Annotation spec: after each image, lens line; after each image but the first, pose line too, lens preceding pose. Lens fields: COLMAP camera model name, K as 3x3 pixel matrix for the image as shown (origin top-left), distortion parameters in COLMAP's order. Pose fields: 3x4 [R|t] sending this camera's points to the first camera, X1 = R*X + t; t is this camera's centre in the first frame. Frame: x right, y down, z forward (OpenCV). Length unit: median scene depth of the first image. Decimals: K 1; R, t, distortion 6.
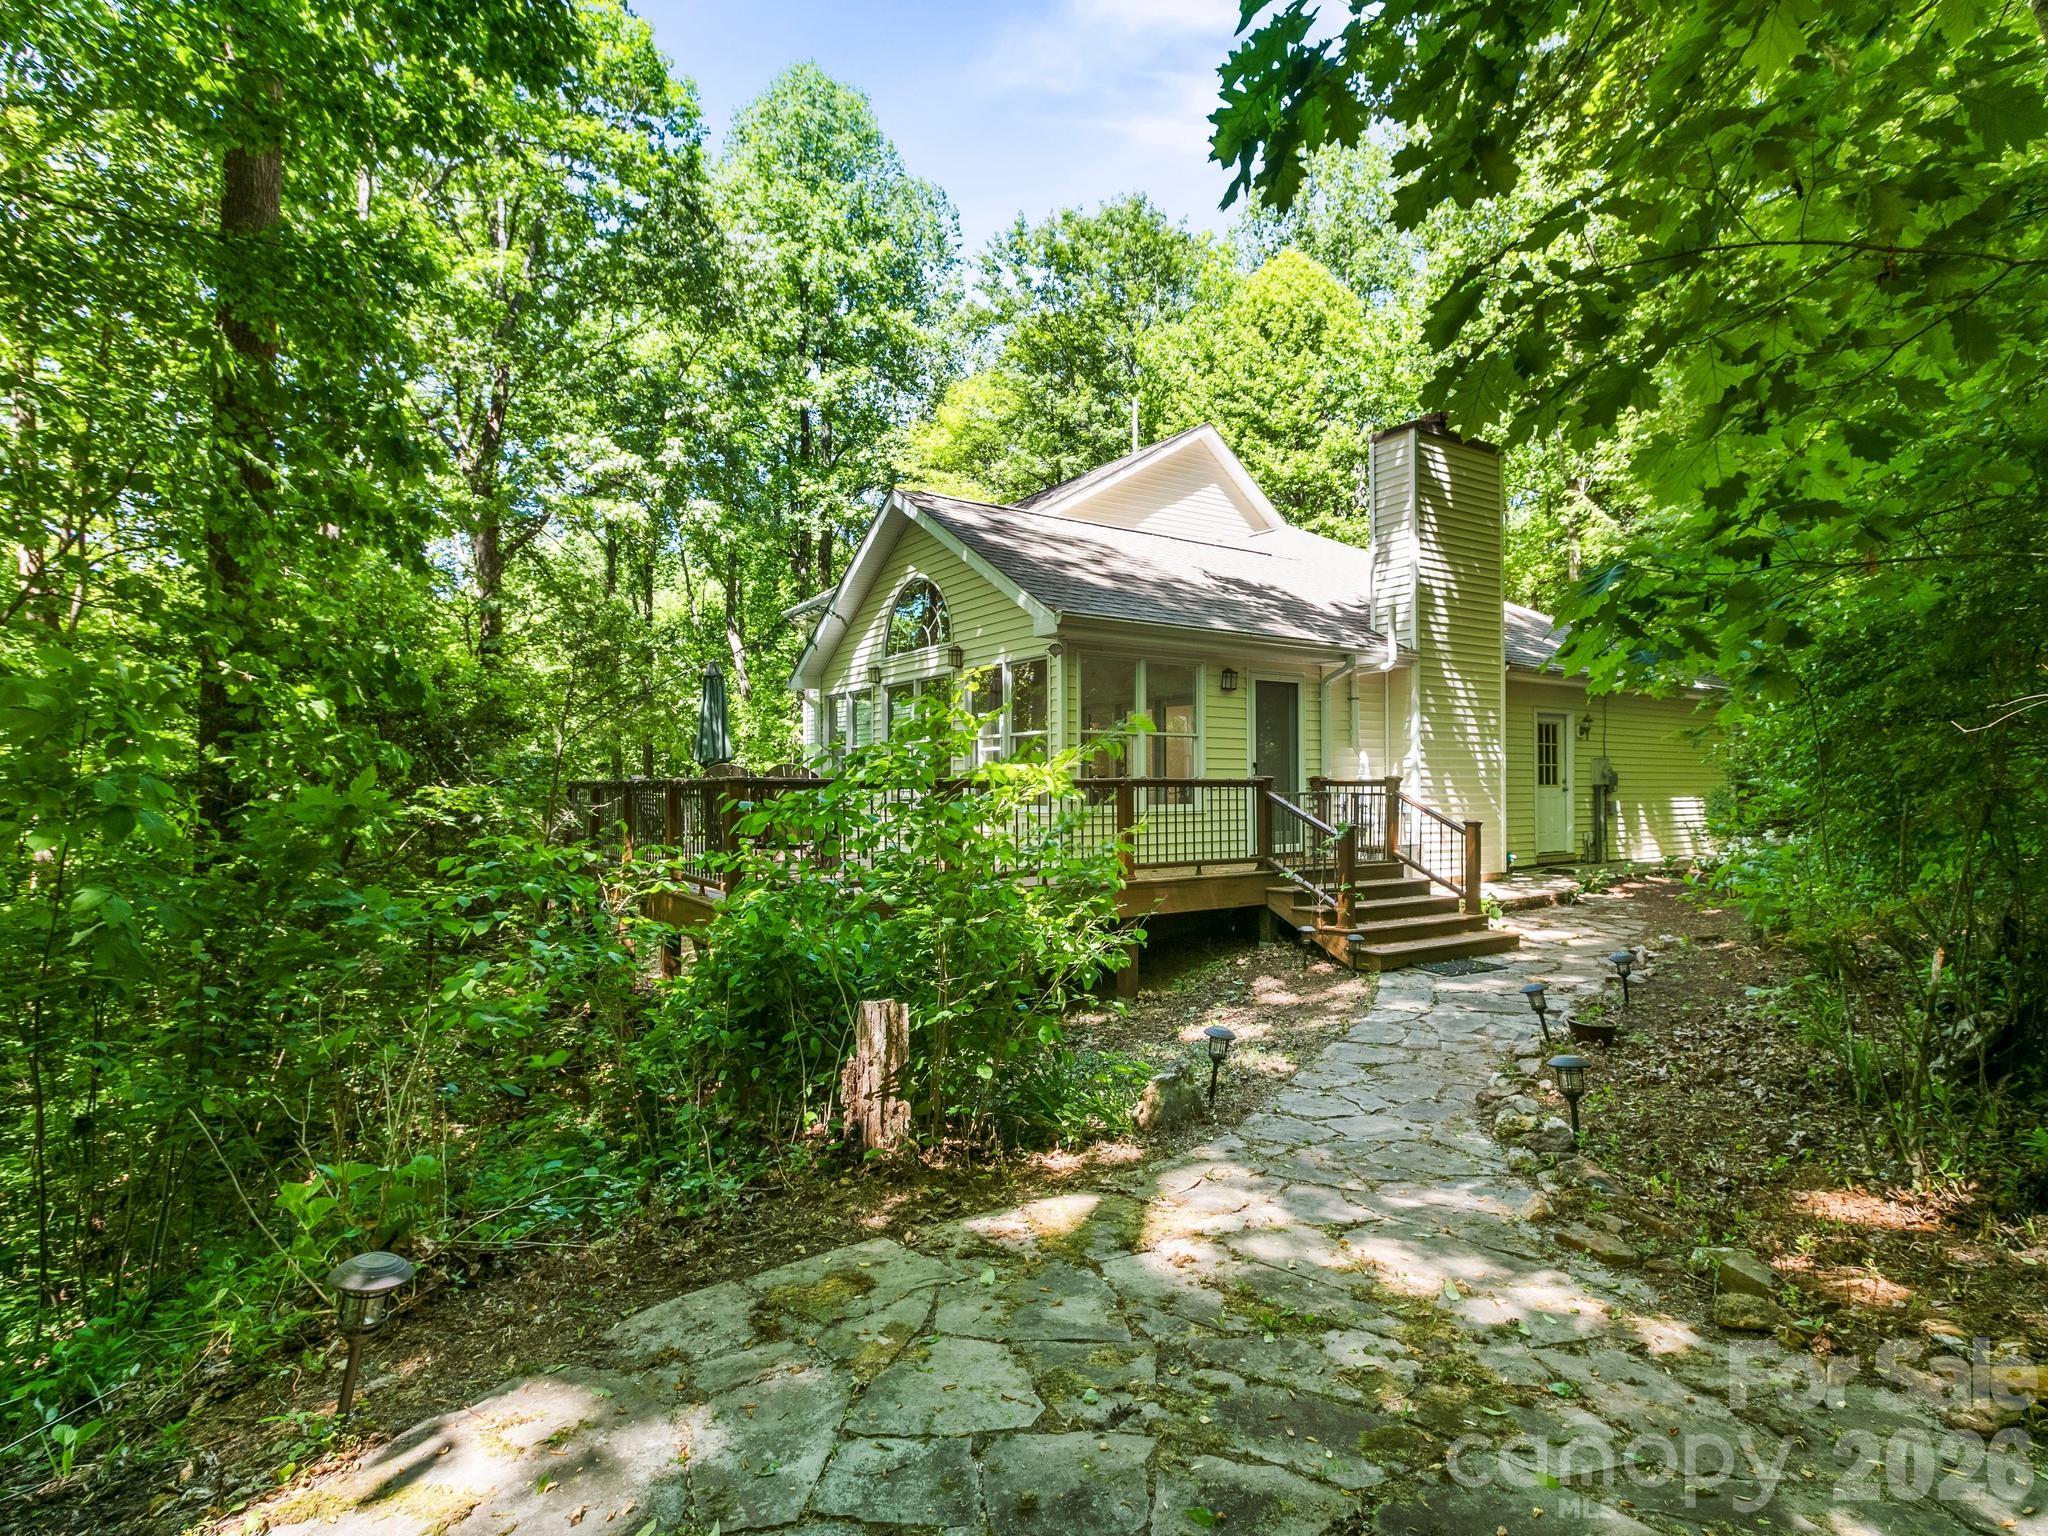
lens RADIAL K [[997.4, 0, 1024.5], [0, 997.4, 755.6], [0, 0, 1]] dist [-0.001104, 0.000063]
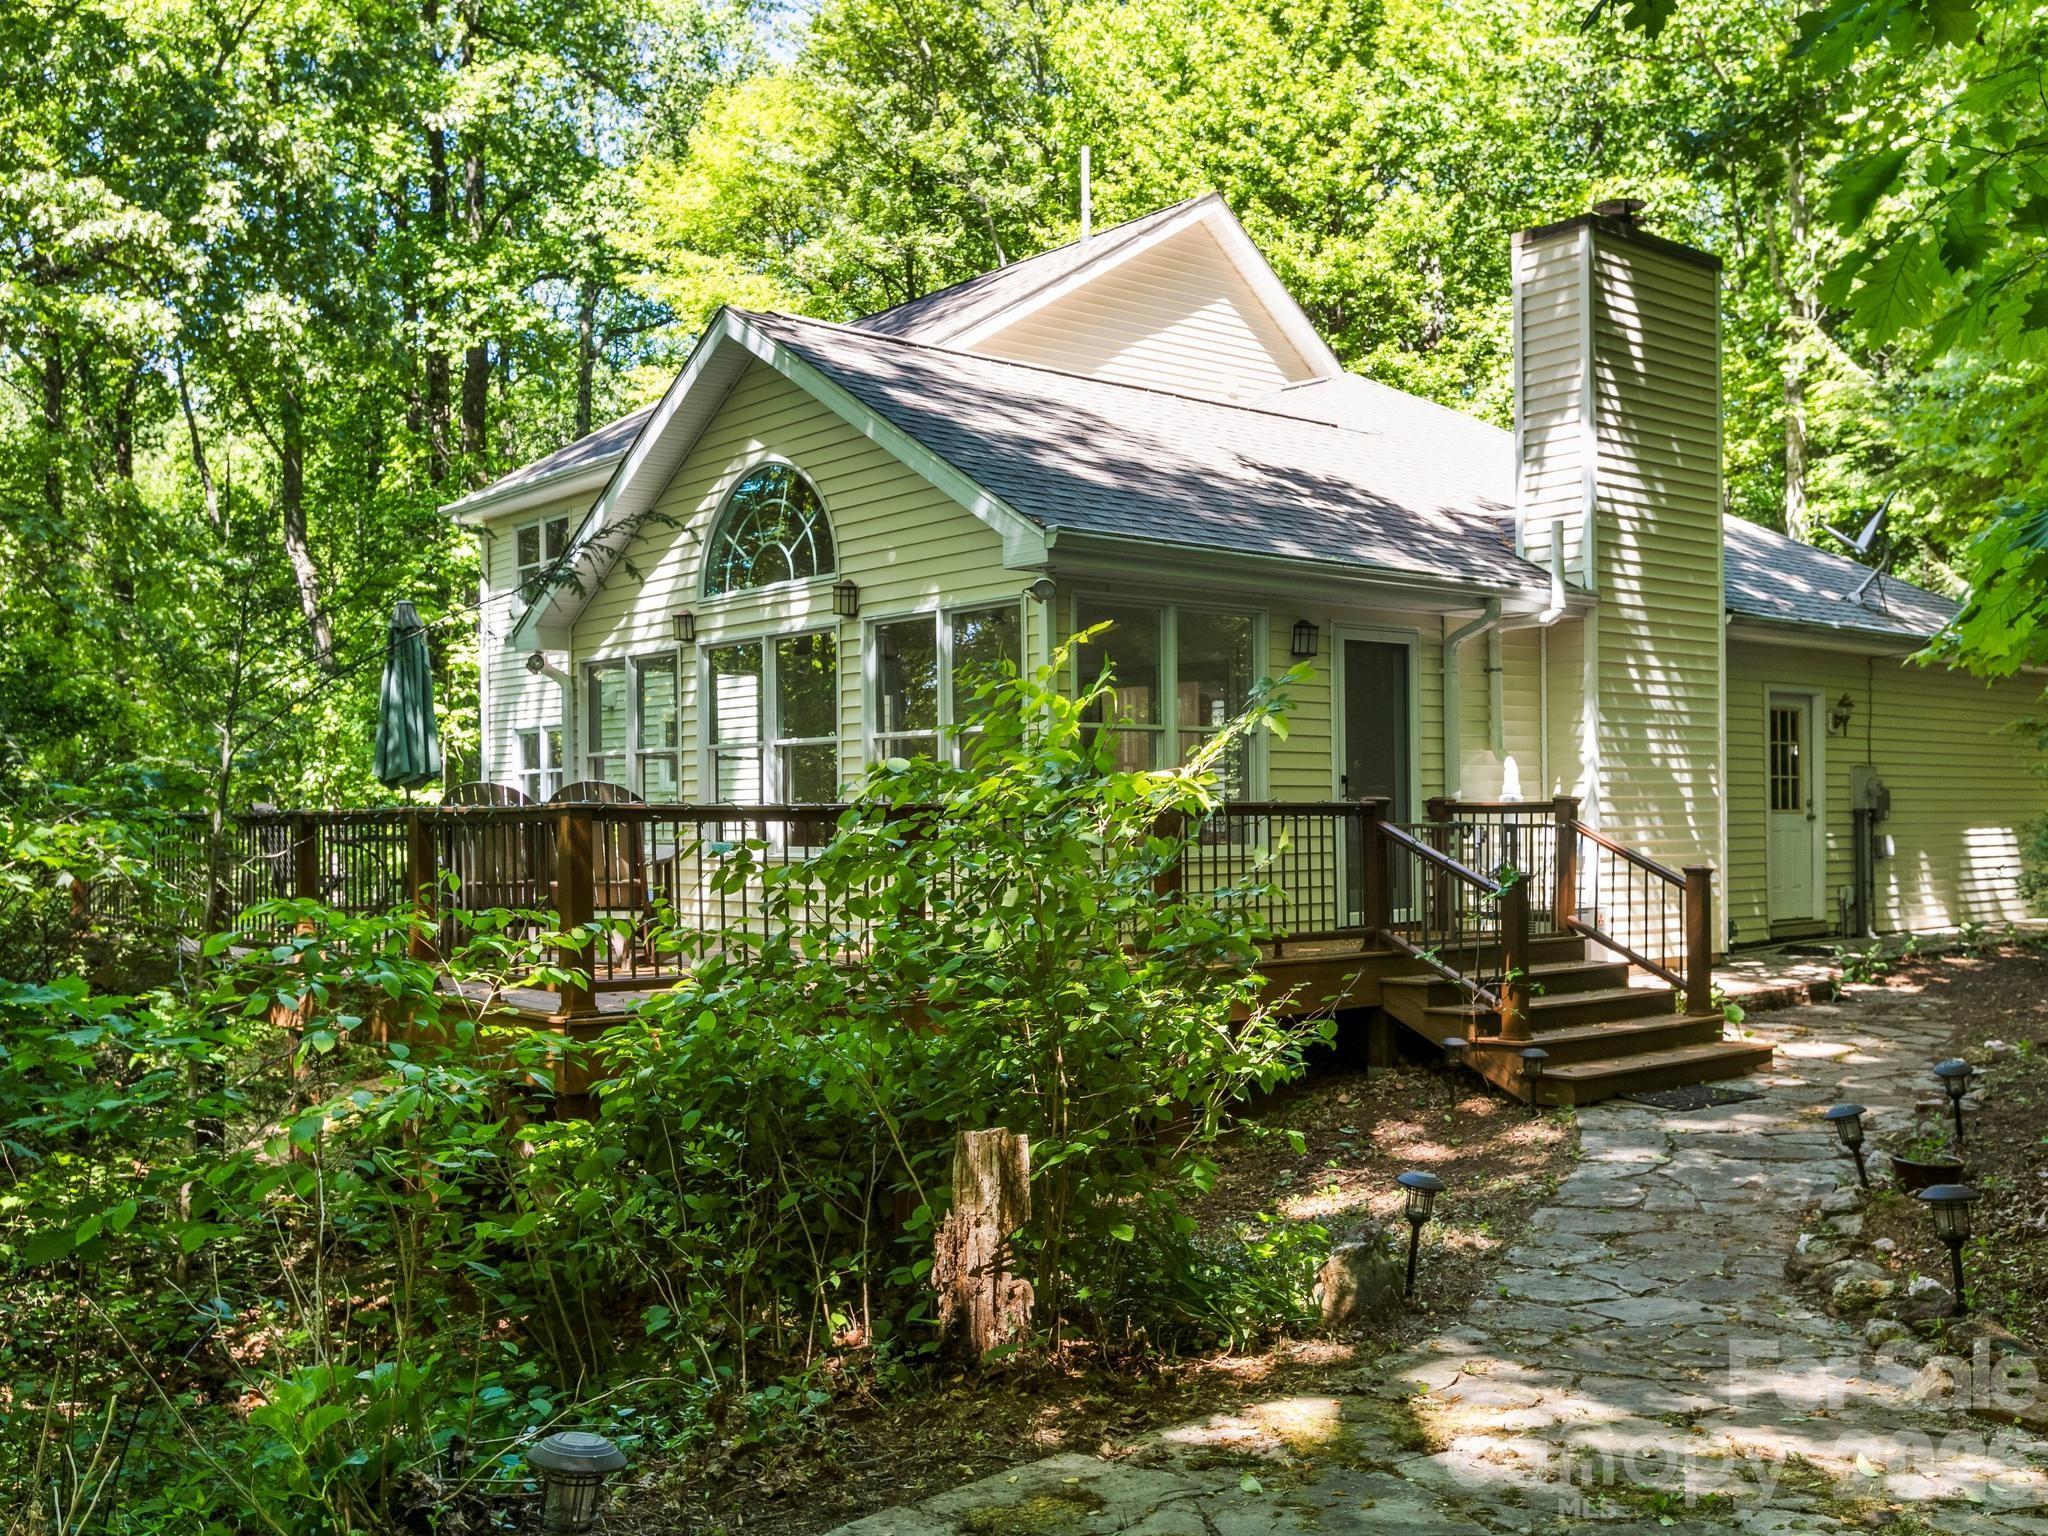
lens RADIAL K [[1790.5, 0, 1024.0], [0, 1790.5, 768.0], [0, 0, 1]] dist [0.036588, -0.069672]
pose [[0.994252, -0.004292, 0.106983, -0.077894], [0.004124, 0.999990, 0.001794, -0.000410], [-0.106989, -0.001342, 0.994259, -0.064776]]
